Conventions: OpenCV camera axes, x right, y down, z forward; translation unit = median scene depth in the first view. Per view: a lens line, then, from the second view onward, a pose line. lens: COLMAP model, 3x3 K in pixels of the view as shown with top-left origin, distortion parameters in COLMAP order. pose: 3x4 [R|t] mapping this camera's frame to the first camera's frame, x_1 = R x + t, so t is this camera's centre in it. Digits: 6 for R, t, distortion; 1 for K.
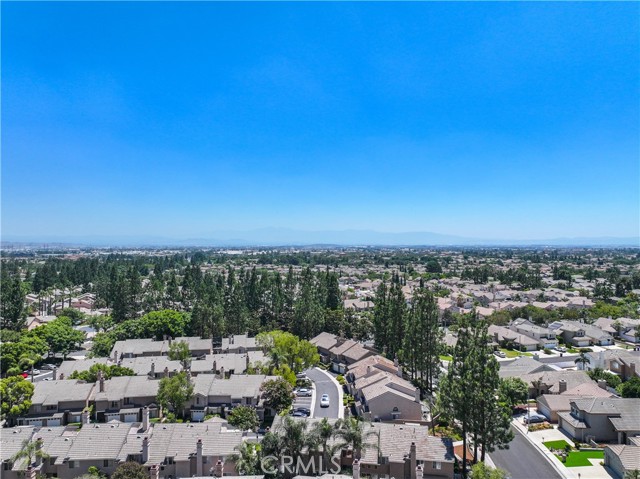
lens RADIAL K [[448.4, 0, 319.9], [0, 448.4, 236.8], [0, 0, 1]] dist [0.004165, 0.004780]
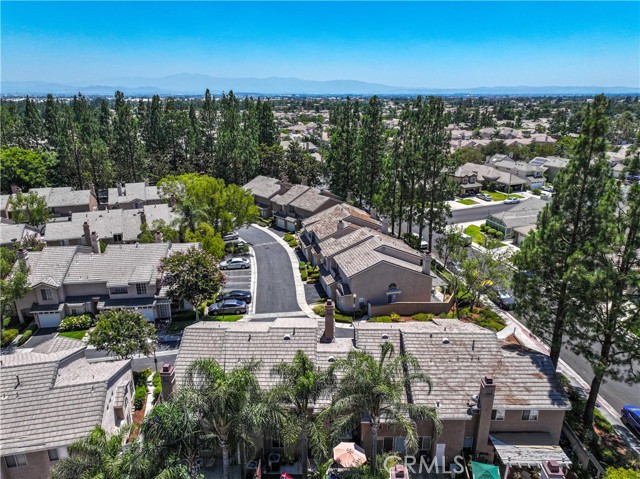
lens RADIAL K [[448.4, 0, 321.3], [0, 448.4, 239.1], [0, 0, 1]] dist [0.004165, 0.004780]
pose [[0.985877, -0.049754, 0.159913, -0.017097], [-0.004784, 0.946094, 0.323858, 0.094964], [-0.167405, -0.320049, 0.932493, 0.355141]]
